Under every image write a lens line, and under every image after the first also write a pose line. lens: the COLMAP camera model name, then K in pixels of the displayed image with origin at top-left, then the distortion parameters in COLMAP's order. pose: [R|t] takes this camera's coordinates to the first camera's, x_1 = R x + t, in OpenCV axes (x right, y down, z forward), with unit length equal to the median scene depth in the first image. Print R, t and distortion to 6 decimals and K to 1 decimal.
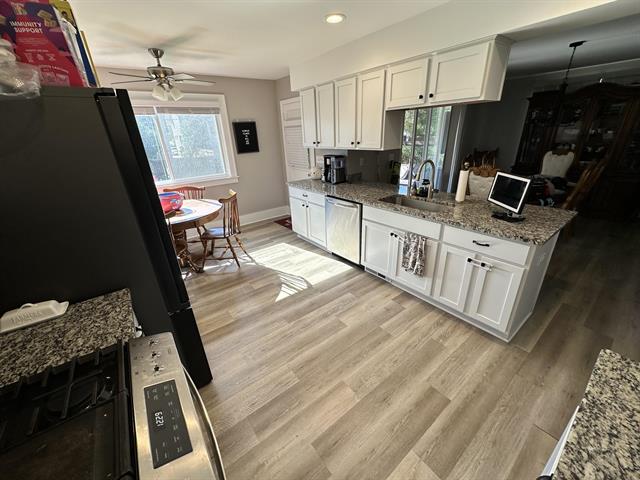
lens RADIAL K [[254.4, 0, 318.5], [0, 254.4, 240.2], [0, 0, 1]] dist [-0.002422, 0.000643]
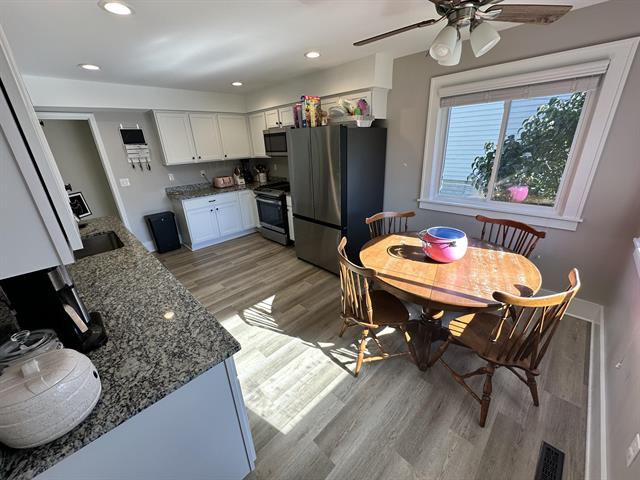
lens RADIAL K [[254.4, 0, 320.1], [0, 254.4, 237.5], [0, 0, 1]] dist [-0.002422, 0.000643]
pose [[-0.986977, 0.131019, -0.093327, -0.317260], [0.028676, 0.714187, 0.699367, -0.772389], [0.158284, 0.687583, -0.708644, 1.780621]]
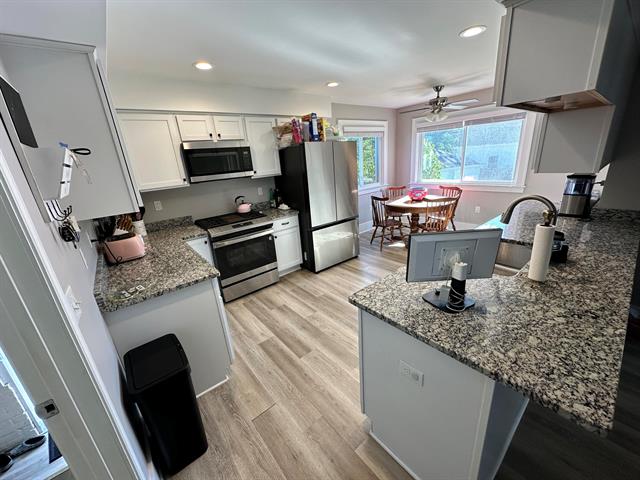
lens RADIAL K [[254.4, 0, 318.9], [0, 254.4, 240.7], [0, 0, 1]] dist [-0.002422, 0.000643]
pose [[0.034198, 0.350996, -0.935752, 1.028756], [-0.328808, 0.888127, 0.321116, -0.252120], [0.943778, 0.296701, 0.145782, 0.471188]]
